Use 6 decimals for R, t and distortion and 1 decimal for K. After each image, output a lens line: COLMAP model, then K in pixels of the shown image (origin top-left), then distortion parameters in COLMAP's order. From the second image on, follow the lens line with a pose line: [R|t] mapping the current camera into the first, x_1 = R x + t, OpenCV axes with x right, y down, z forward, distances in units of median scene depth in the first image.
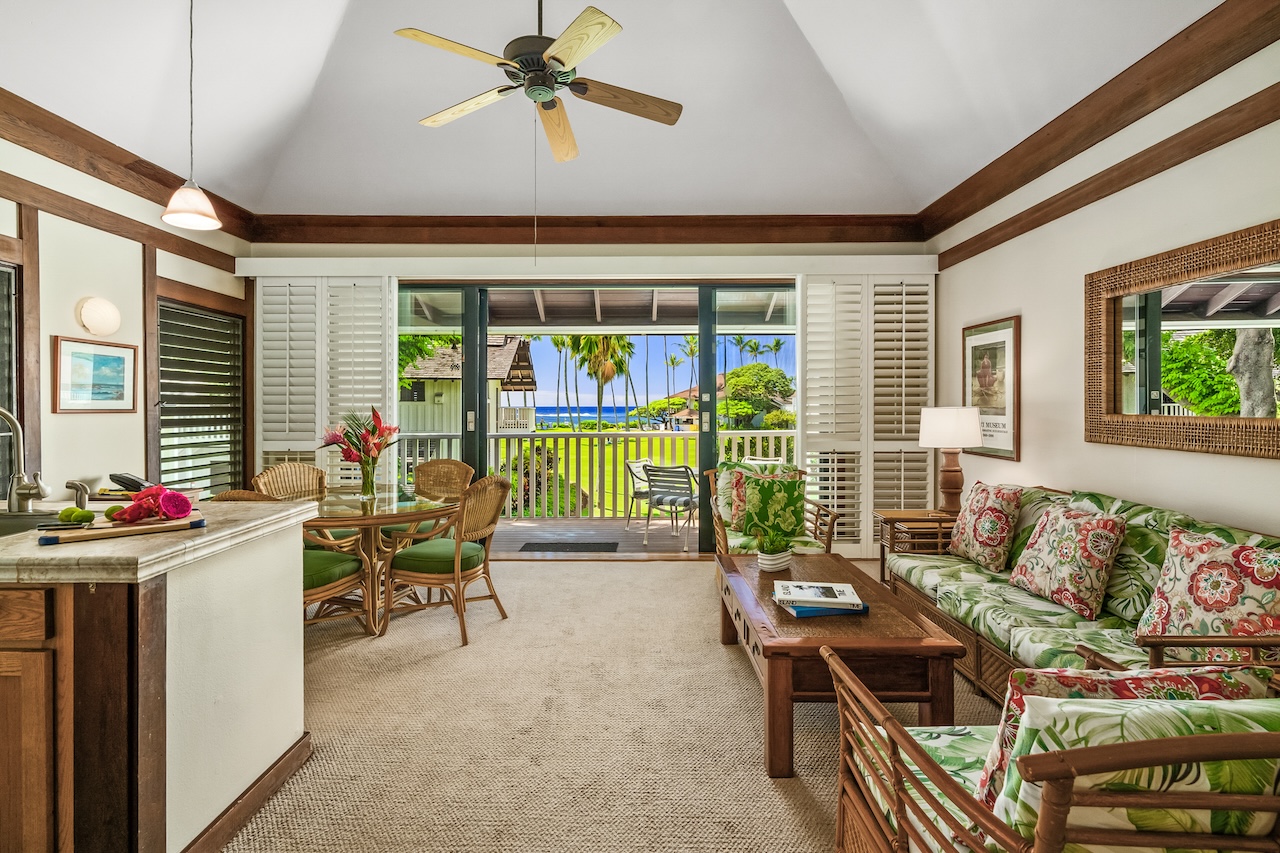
lens RADIAL K [[594.3, 0, 633.9], [0, 594.3, 407.9], [0, 0, 1]] dist [-0.004198, 0.000420]
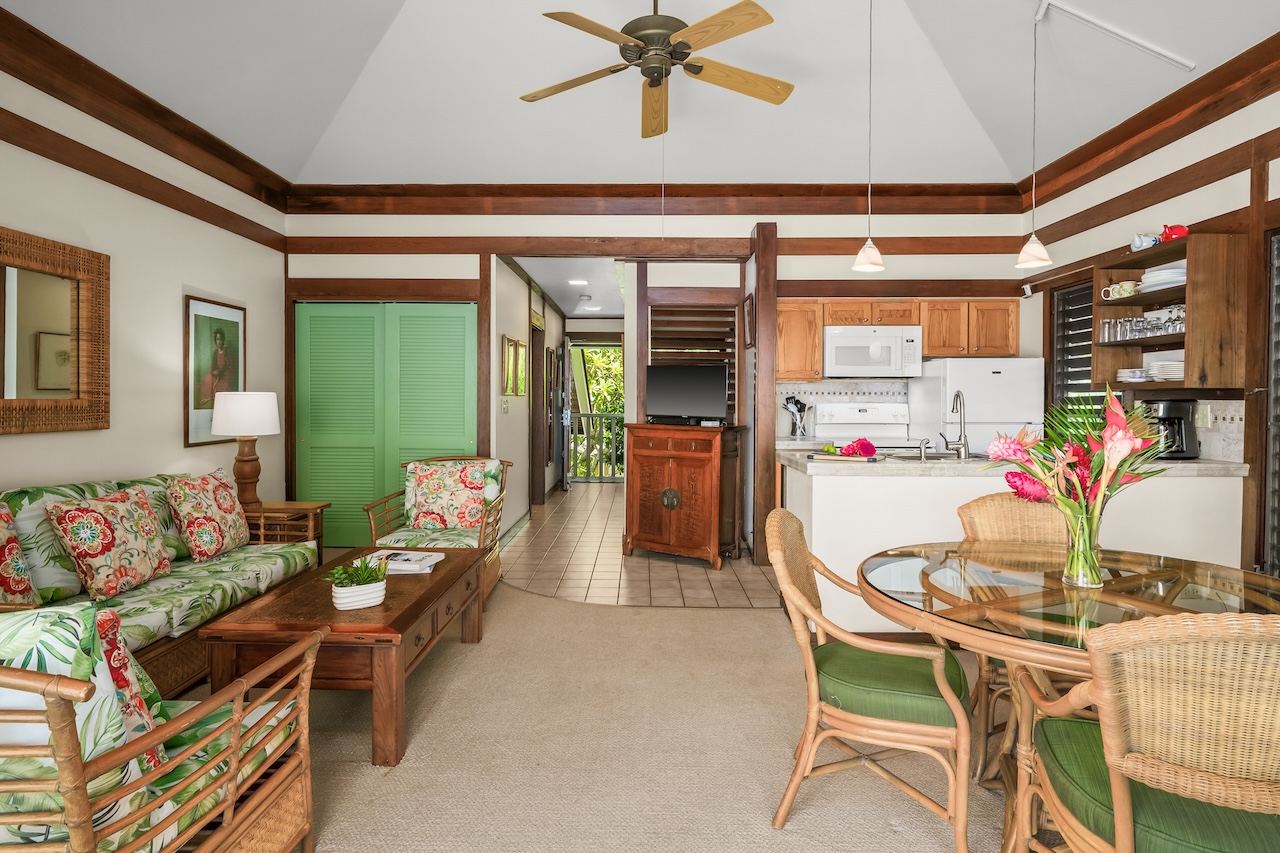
lens RADIAL K [[696.5, 0, 621.6], [0, 696.5, 402.0], [0, 0, 1]] dist [-0.002003, 0.001770]
pose [[-0.999698, -0.002404, 0.024456, -0.083117], [-0.002174, 0.999953, 0.009452, 0.003635], [-0.024478, 0.009396, -0.999656, 1.350080]]
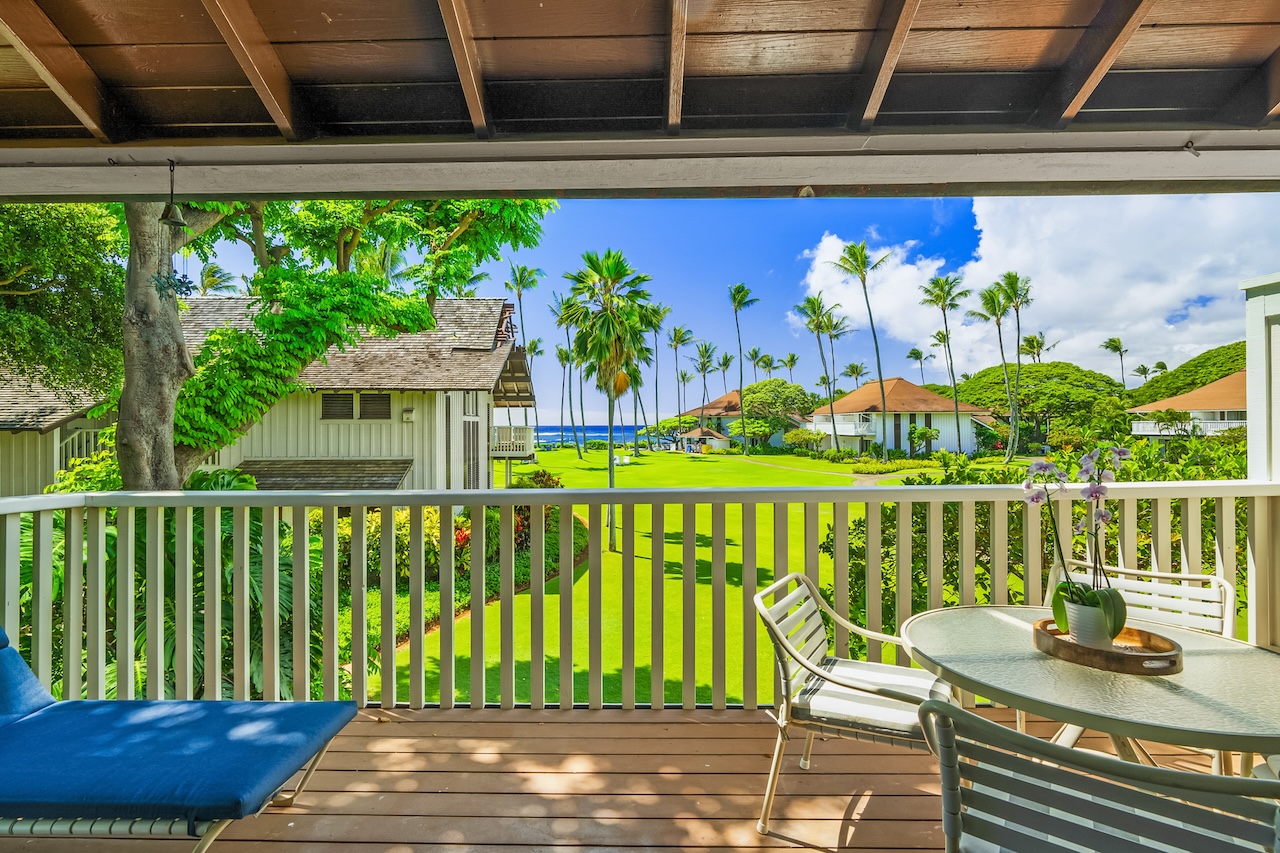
lens RADIAL K [[594.3, 0, 633.9], [0, 594.3, 407.9], [0, 0, 1]] dist [-0.004198, 0.000420]
pose [[0.999960, -0.003258, -0.008301, -0.111313], [0.002992, 0.999486, -0.031910, 0.002322], [0.008401, 0.031883, 0.999456, 1.082315]]
